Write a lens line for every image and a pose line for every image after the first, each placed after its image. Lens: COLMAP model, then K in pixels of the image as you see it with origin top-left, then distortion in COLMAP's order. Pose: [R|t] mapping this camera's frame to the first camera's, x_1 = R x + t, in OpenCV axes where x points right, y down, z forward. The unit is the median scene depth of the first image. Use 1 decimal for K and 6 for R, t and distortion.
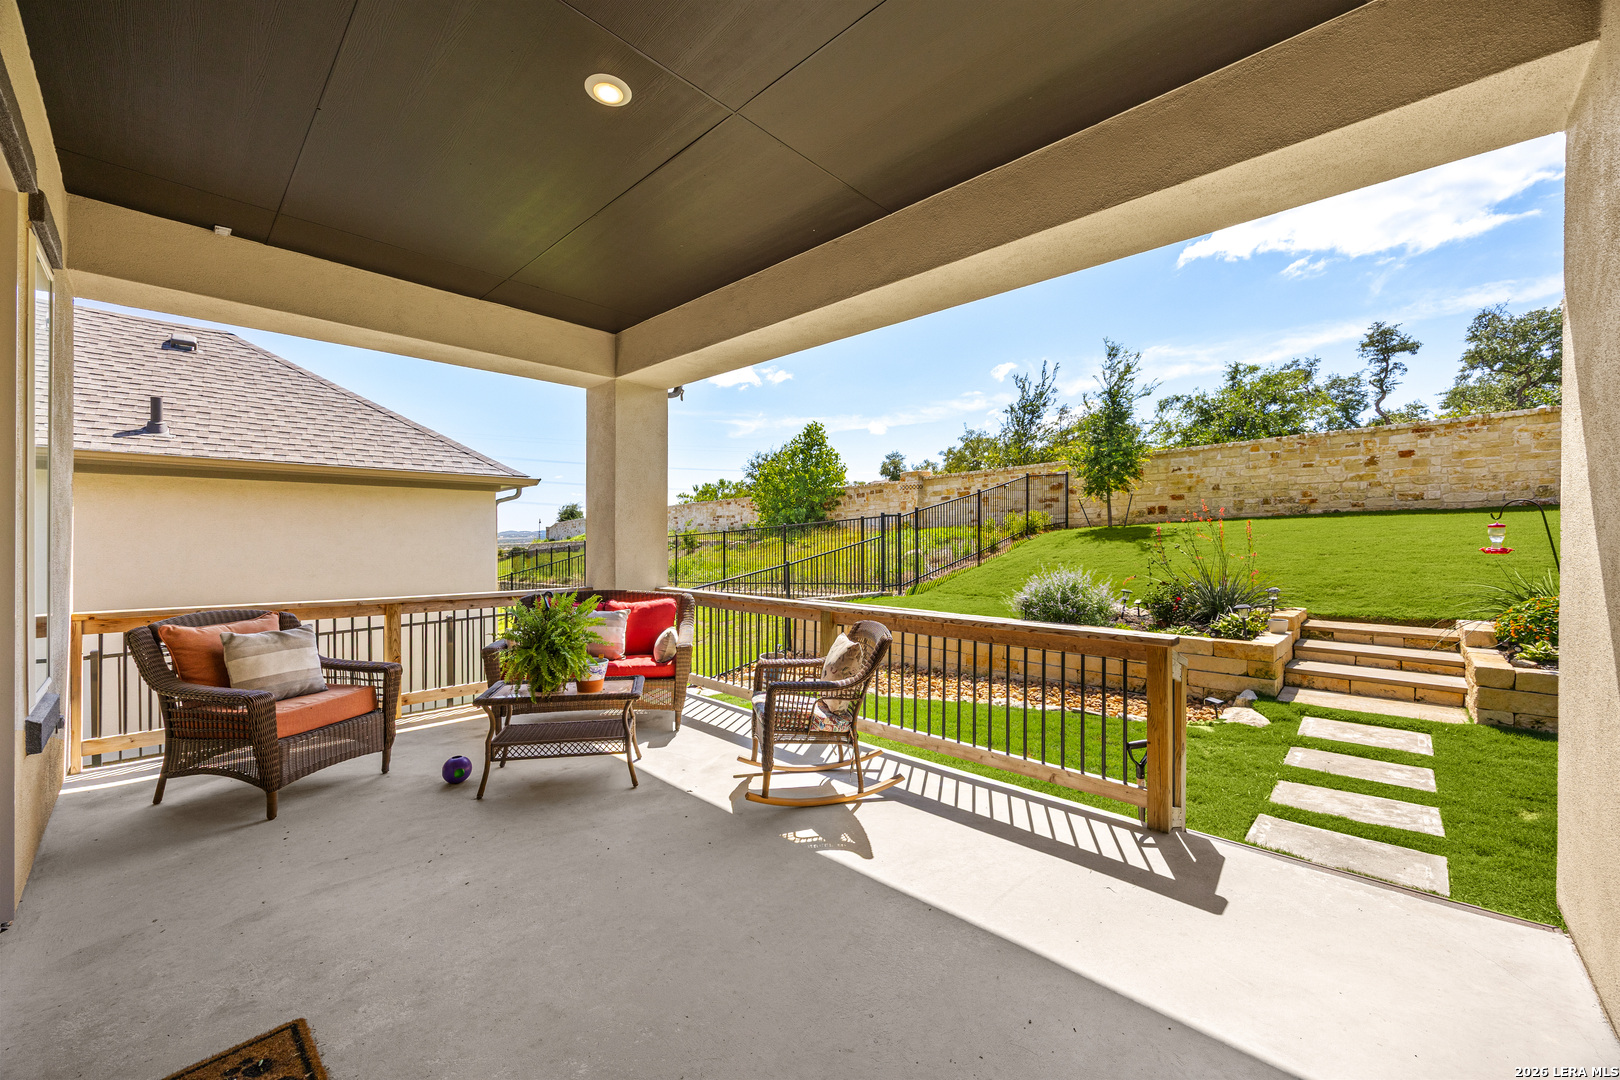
lens RADIAL K [[624.8, 0, 793.1], [0, 624.8, 539.2], [0, 0, 1]] dist [-0.001056, -0.000473]
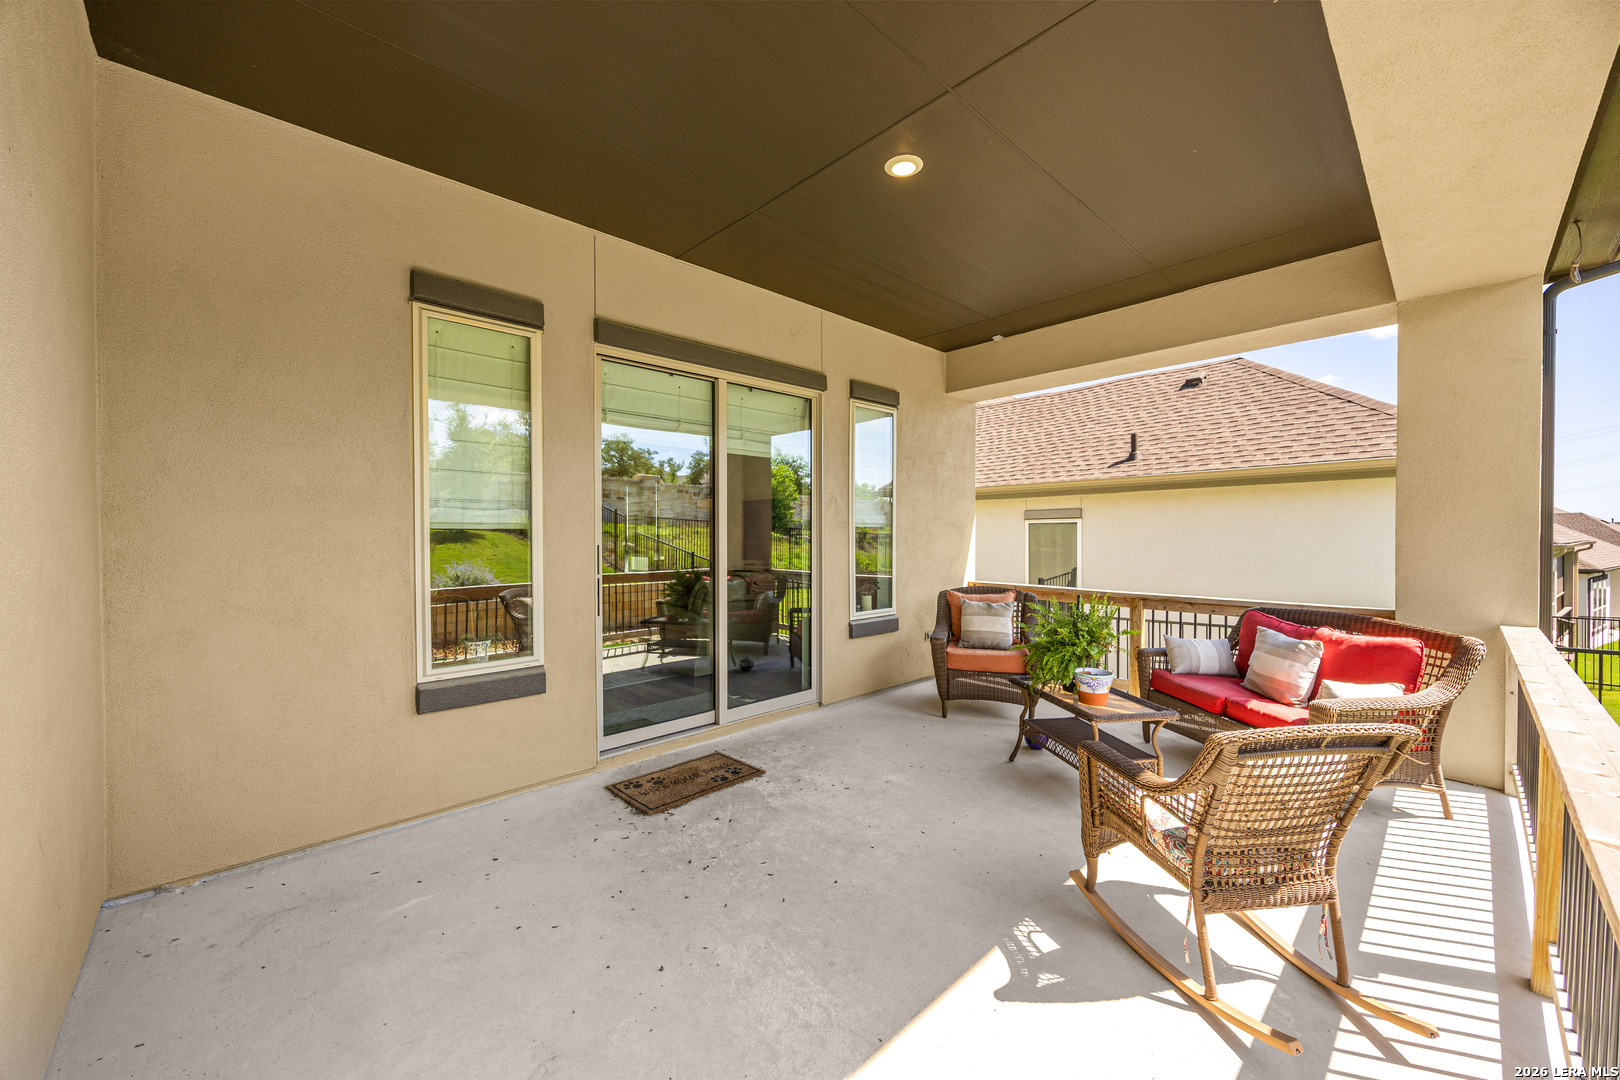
lens RADIAL K [[624.8, 0, 817.1], [0, 624.8, 547.2], [0, 0, 1]] dist [-0.001056, -0.000473]
pose [[-0.046961, 0.018846, -0.998719, 0.439393], [0.002121, 0.999822, 0.018767, -0.009178], [0.998894, -0.001236, -0.046992, 0.435479]]
